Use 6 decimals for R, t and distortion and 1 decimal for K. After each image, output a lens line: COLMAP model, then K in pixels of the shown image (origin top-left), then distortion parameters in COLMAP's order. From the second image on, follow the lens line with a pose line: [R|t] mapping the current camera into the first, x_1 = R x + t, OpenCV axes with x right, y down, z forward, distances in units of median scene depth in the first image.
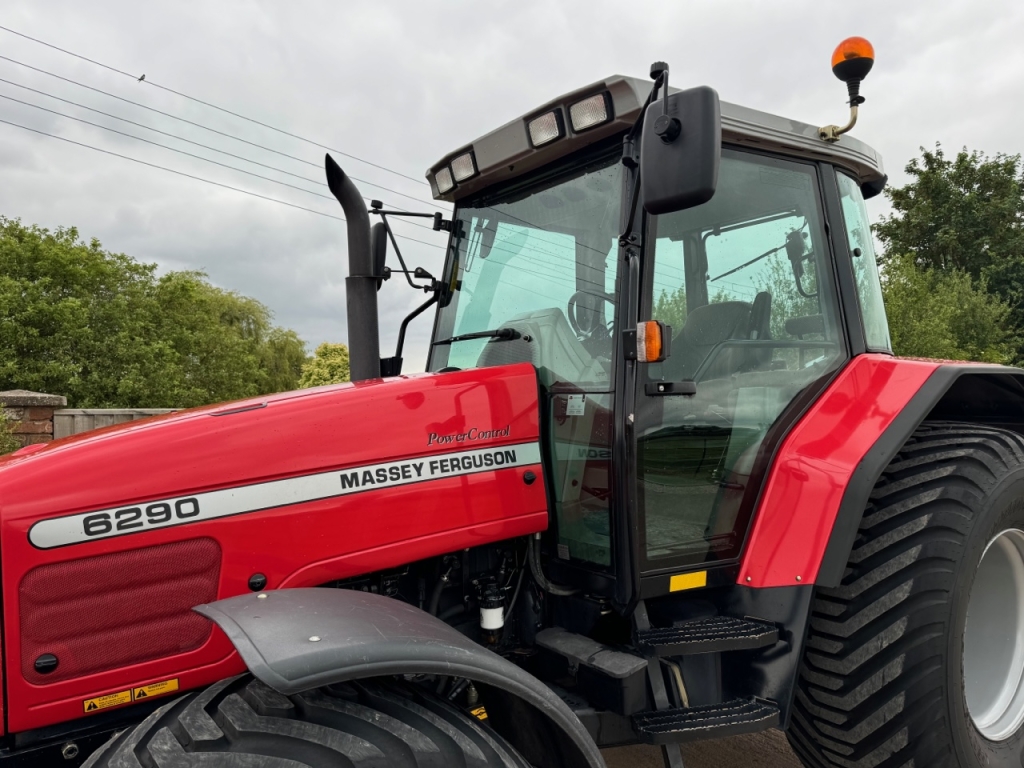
lens RADIAL K [[758.8, 0, 547.2], [0, 758.8, 411.7], [0, 0, 1]] dist [0.110587, -0.170000]
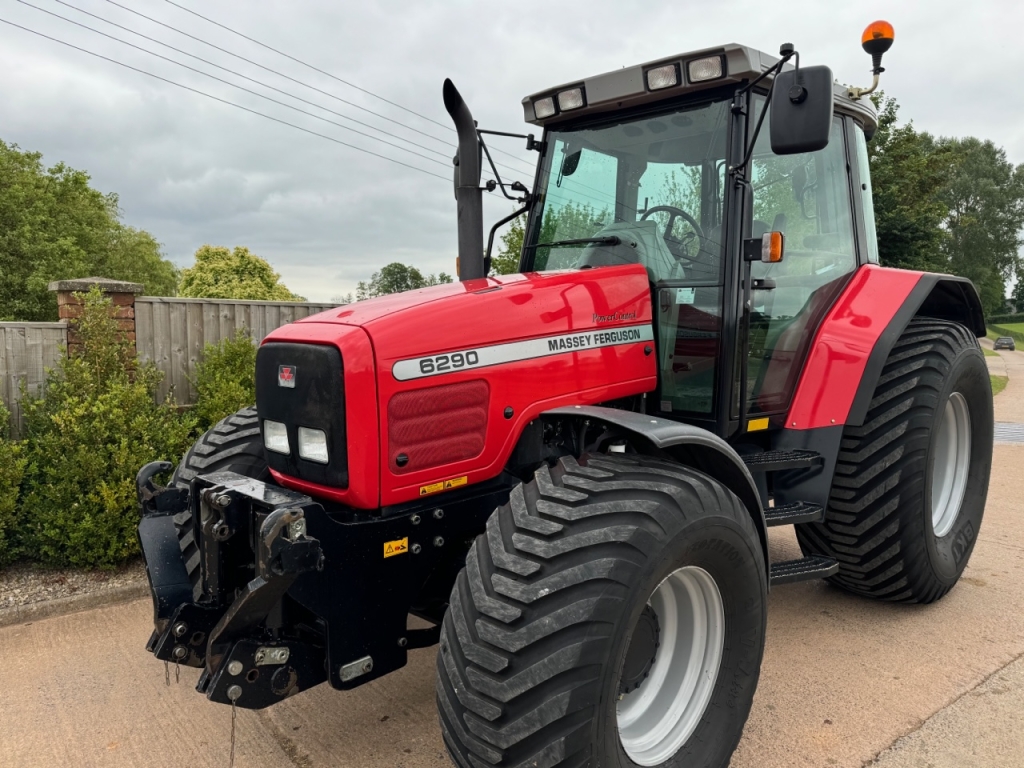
lens RADIAL K [[758.8, 0, 547.2], [0, 758.8, 411.7], [0, 0, 1]] dist [0.110587, -0.170000]
pose [[0.985518, -0.001118, 0.169567, -0.425611], [-0.017349, 0.994066, 0.107388, 0.053340], [-0.168681, -0.108774, 0.979650, -0.296971]]
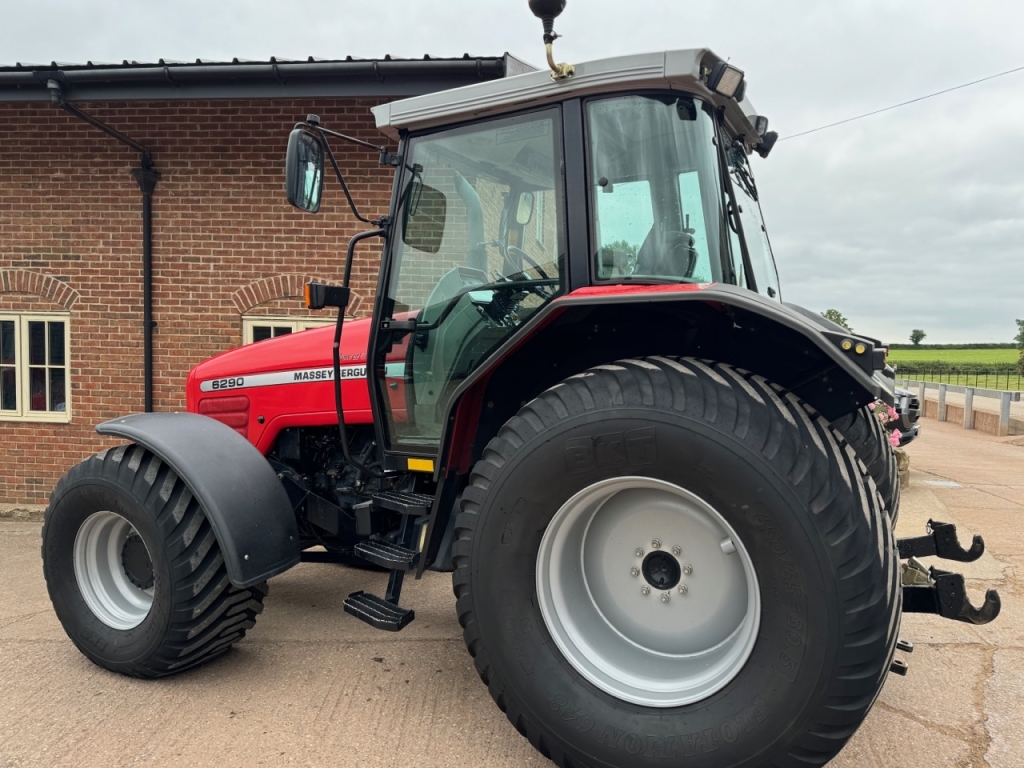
lens RADIAL K [[758.8, 0, 547.2], [0, 758.8, 411.7], [0, 0, 1]] dist [0.110587, -0.170000]
pose [[0.464366, 0.077650, -0.882233, 1.475305], [-0.018059, 0.996772, 0.078226, 0.014316], [0.885459, -0.020393, 0.464269, 0.560759]]
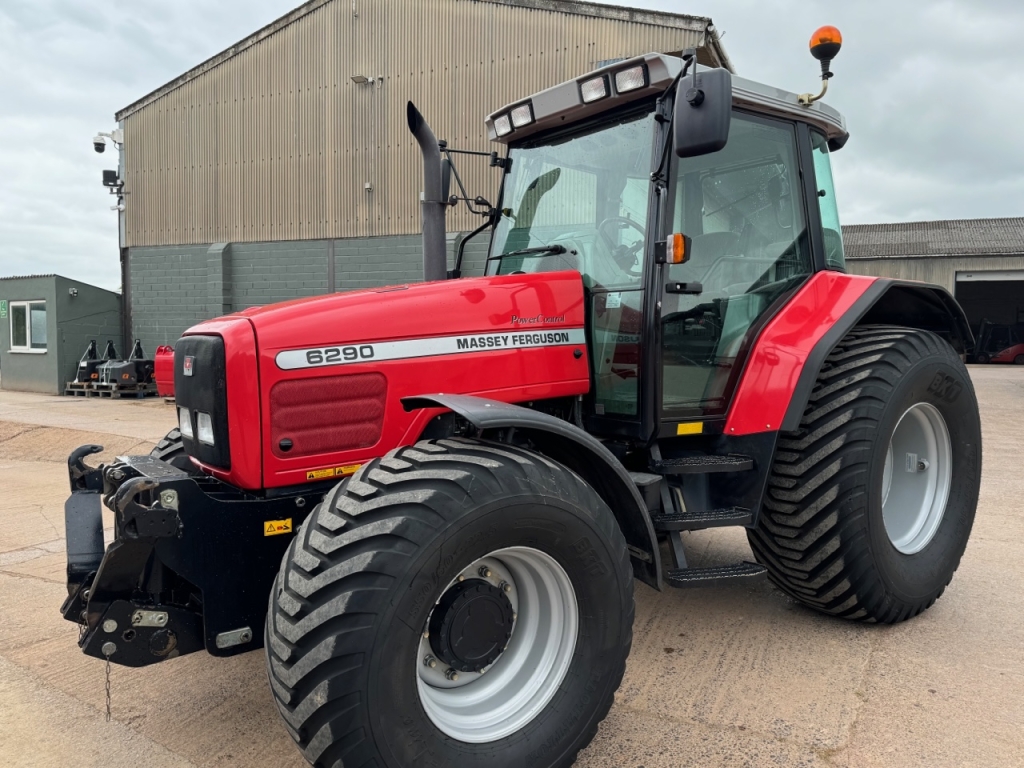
lens RADIAL K [[754.0, 0, 548.8], [0, 754.0, 415.8], [0, 0, 1]] dist [0.111988, -0.167116]
pose [[0.998939, 0.017997, 0.042400, -0.131233], [-0.021073, 0.997091, 0.073251, 0.100089], [-0.040959, -0.074067, 0.996412, -0.363402]]
